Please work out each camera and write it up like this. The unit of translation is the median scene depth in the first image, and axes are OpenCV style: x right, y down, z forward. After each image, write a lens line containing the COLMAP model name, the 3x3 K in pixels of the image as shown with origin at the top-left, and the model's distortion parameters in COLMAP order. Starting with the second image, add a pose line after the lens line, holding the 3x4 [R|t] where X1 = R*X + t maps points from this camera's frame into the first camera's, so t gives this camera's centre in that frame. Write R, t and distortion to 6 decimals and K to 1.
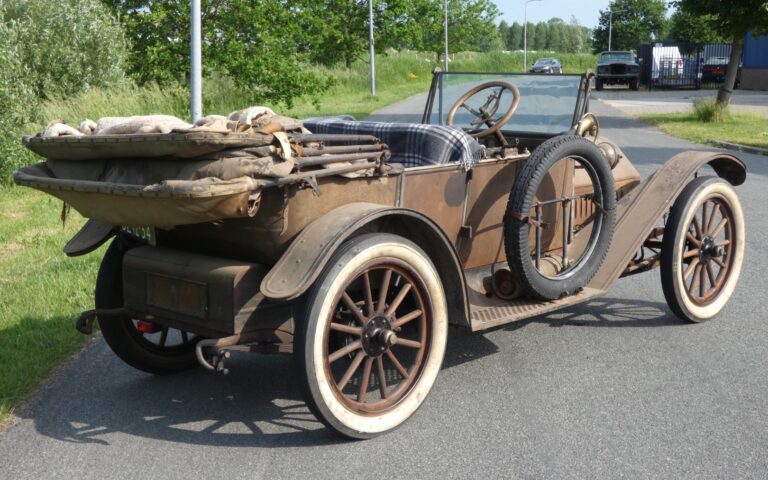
lens RADIAL K [[1043.5, 0, 382.6], [0, 1043.5, 237.4], [0, 0, 1]] dist [0.026127, 0.000000]
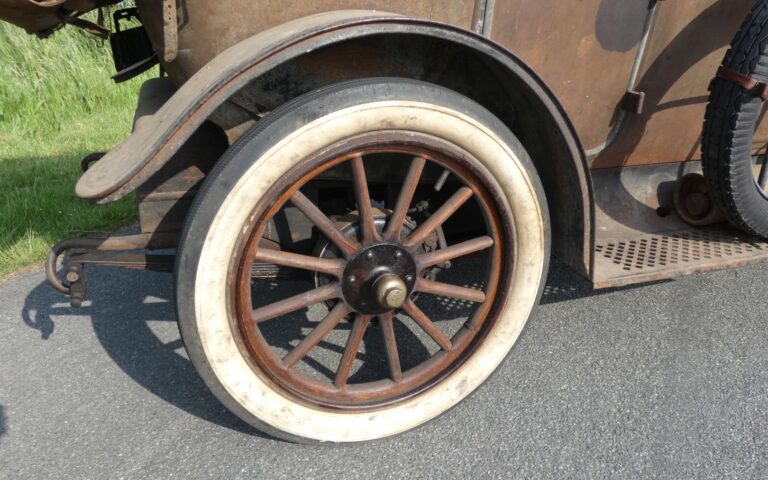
lens RADIAL K [[595.7, 0, 385.9], [0, 595.7, 247.1], [0, 0, 1]] dist [-0.035507, 0.008908]
pose [[0.902827, 0.195823, -0.382827, 0.107943], [-0.096988, 0.960081, 0.262370, -0.000852], [0.418923, -0.199745, 0.885779, 0.724121]]
